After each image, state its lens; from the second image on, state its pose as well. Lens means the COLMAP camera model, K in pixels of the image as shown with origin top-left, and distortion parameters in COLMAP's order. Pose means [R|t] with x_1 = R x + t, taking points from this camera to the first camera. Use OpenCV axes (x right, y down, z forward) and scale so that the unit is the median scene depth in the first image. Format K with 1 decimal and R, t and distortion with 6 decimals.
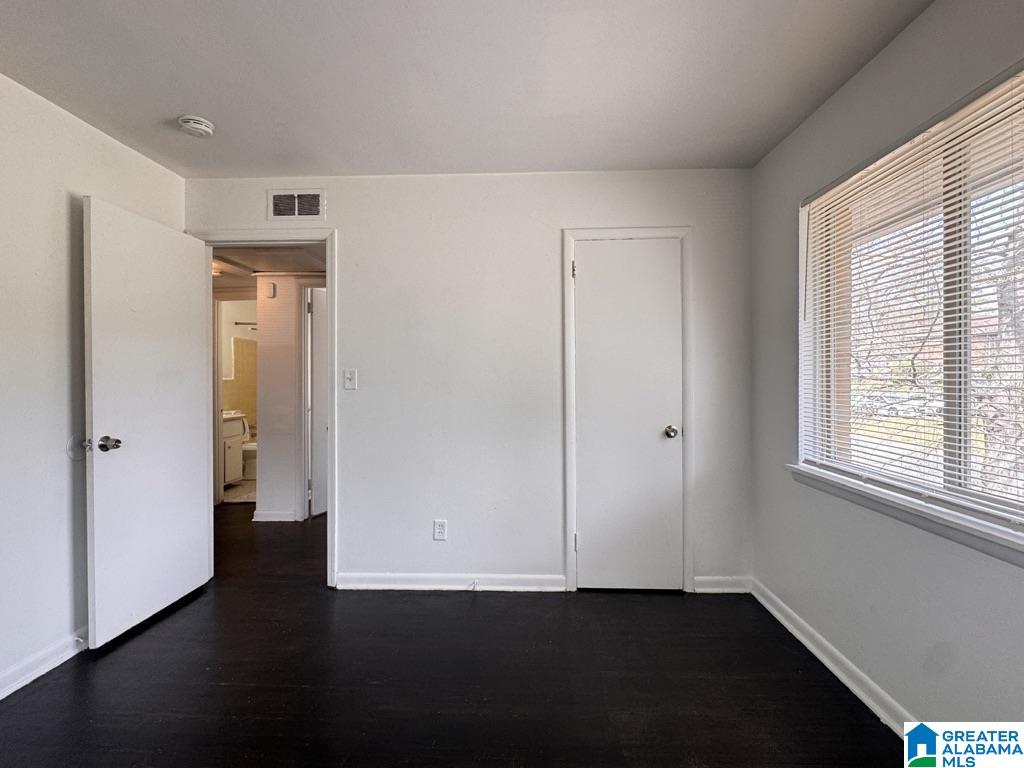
lens RADIAL K [[498.6, 0, 513.3], [0, 498.6, 374.7], [0, 0, 1]] dist [-0.002946, -0.001192]
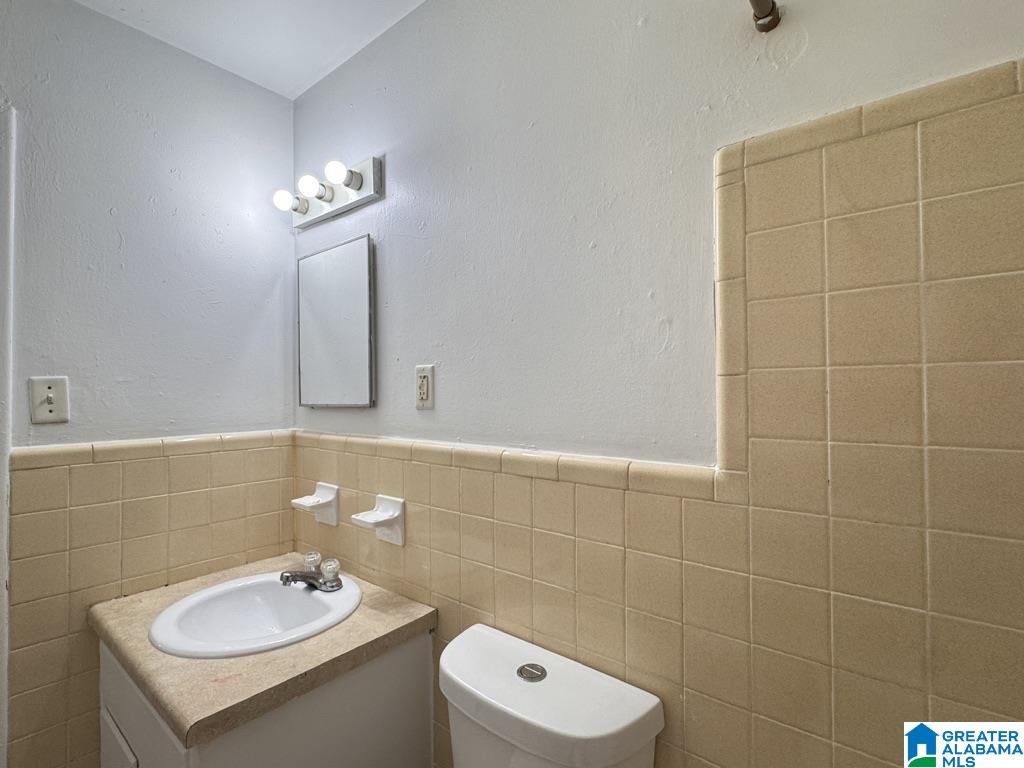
lens RADIAL K [[498.6, 0, 514.1], [0, 498.6, 386.6], [0, 0, 1]] dist [-0.002946, -0.001192]
pose [[-0.611028, 0.000764, -0.791609, -0.436826], [0.011214, 0.999908, -0.007690, -0.013455], [0.791529, -0.013576, -0.610980, 1.056714]]
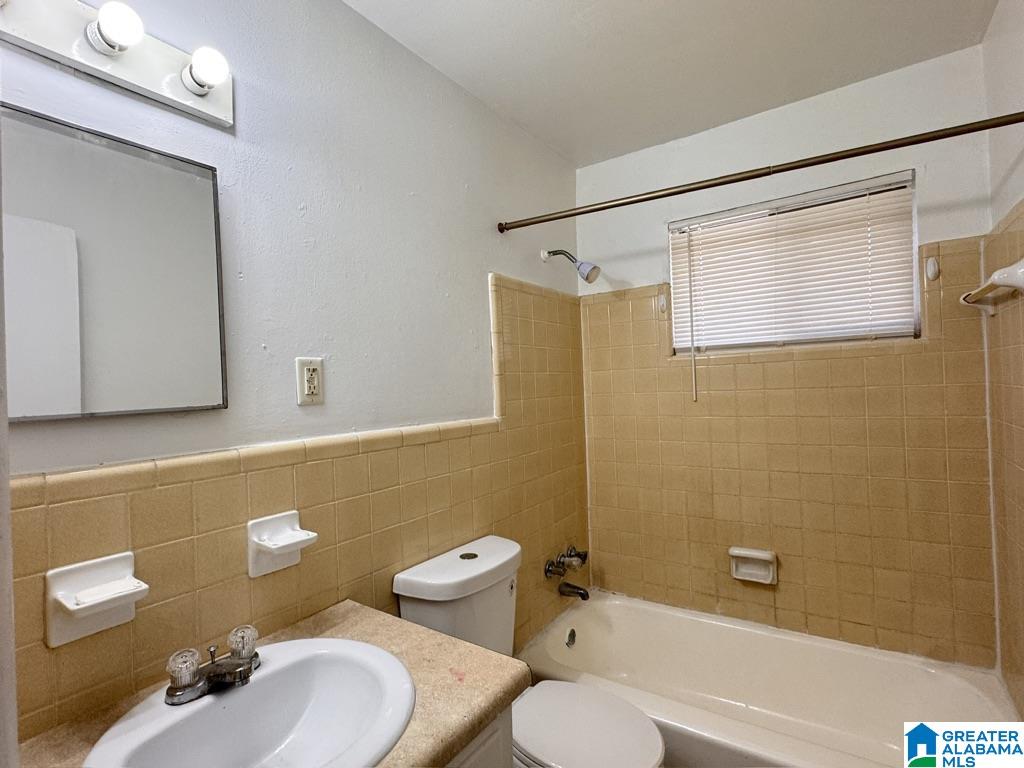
lens RADIAL K [[498.6, 0, 505.2], [0, 498.6, 383.6], [0, 0, 1]] dist [-0.002946, -0.001192]
pose [[0.834234, -0.024813, -0.550852, -0.408444], [0.031735, 0.999492, 0.003038, -0.012501], [0.550496, -0.020015, 0.834598, 0.779677]]
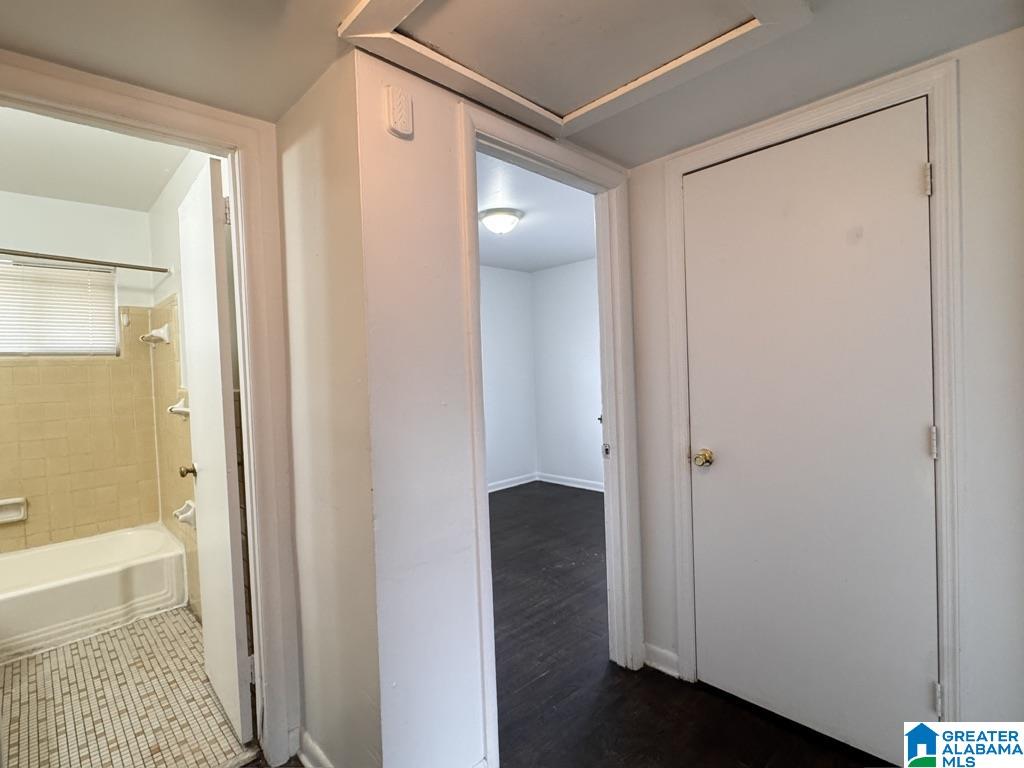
lens RADIAL K [[498.6, 0, 518.2], [0, 498.6, 385.5], [0, 0, 1]] dist [-0.002946, -0.001192]
pose [[0.693300, -0.034735, 0.719812, -0.451966], [0.027885, 0.999383, 0.021368, 0.000550], [-0.720110, 0.005257, 0.693840, 0.494411]]
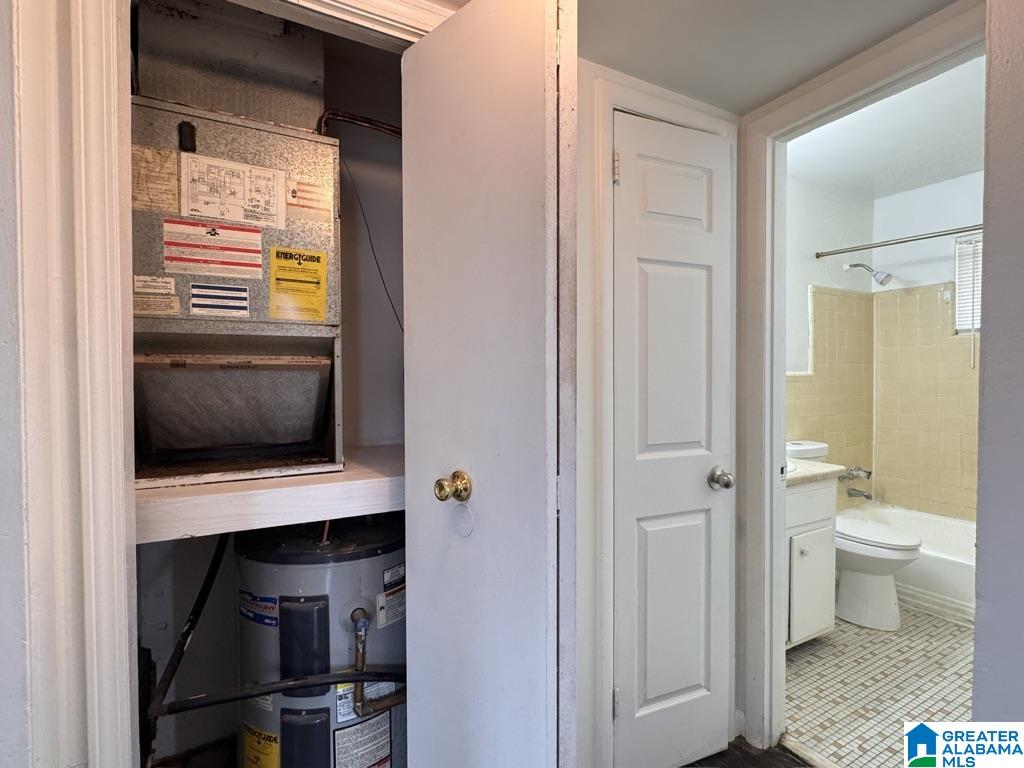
lens RADIAL K [[498.6, 0, 508.8], [0, 498.6, 381.2], [0, 0, 1]] dist [-0.002946, -0.001192]
pose [[0.501256, 0.016991, -0.865132, -0.303640], [0.005832, 0.999718, 0.023014, 0.003546], [0.865279, -0.016581, 0.501015, 0.526755]]
